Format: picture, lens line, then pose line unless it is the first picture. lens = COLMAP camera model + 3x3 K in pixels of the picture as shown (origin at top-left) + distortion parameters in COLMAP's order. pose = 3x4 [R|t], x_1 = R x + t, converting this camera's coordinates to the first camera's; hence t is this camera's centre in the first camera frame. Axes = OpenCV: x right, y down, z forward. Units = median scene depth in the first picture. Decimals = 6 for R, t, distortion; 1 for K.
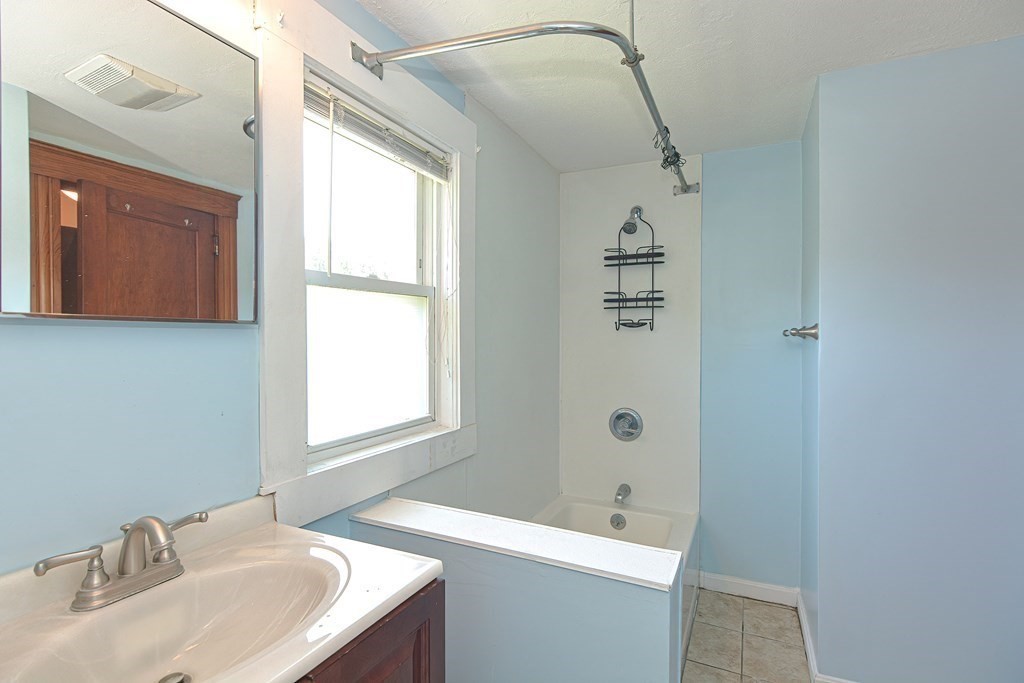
lens RADIAL K [[500.2, 0, 508.2], [0, 500.2, 344.6], [0, 0, 1]] dist [-0.001678, -0.000048]
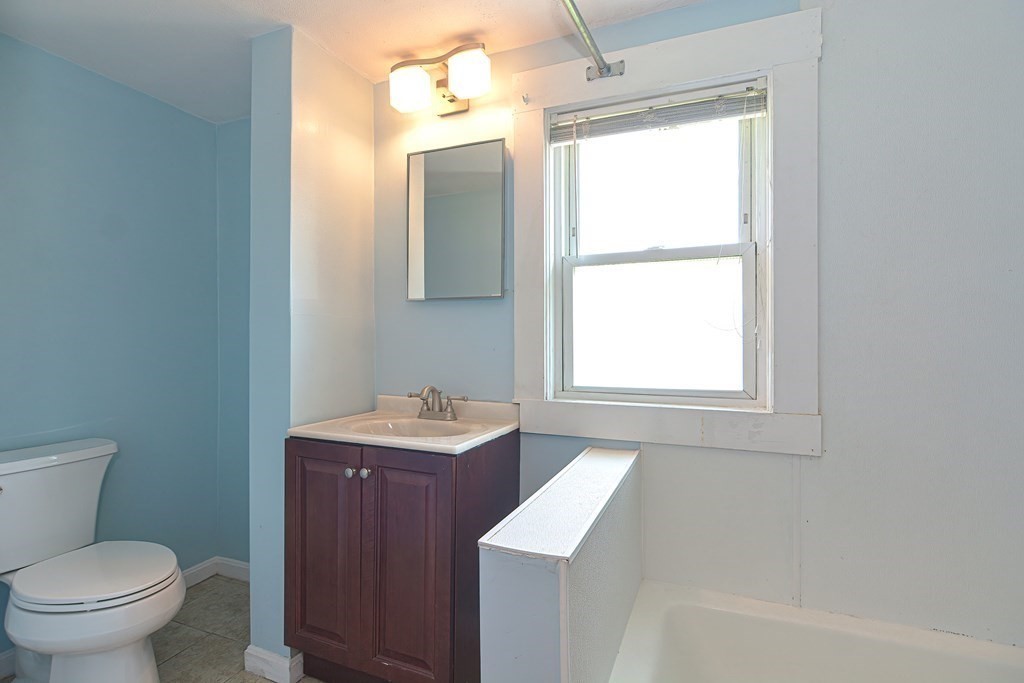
lens RADIAL K [[500.2, 0, 508.2], [0, 500.2, 344.6], [0, 0, 1]] dist [-0.001678, -0.000048]
pose [[0.060003, 0.014817, -0.998088, 0.834741], [-0.014801, 0.999793, 0.013953, 0.066180], [0.998088, 0.013935, 0.060210, 0.655132]]
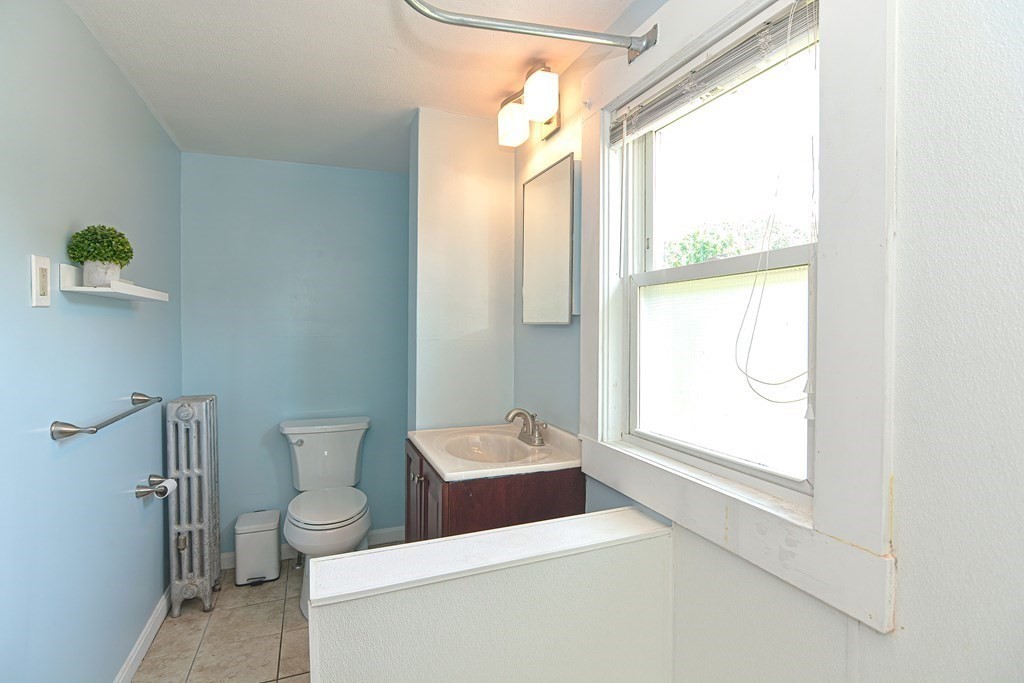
lens RADIAL K [[501.2, 0, 512.0], [0, 501.2, 341.5], [0, 0, 1]] dist [-0.016115, 0.000481]
pose [[-0.667457, 0.023693, -0.744271, 0.557695], [-0.013329, 0.998953, 0.043754, -0.038295], [0.744529, 0.039124, -0.666443, 1.358967]]
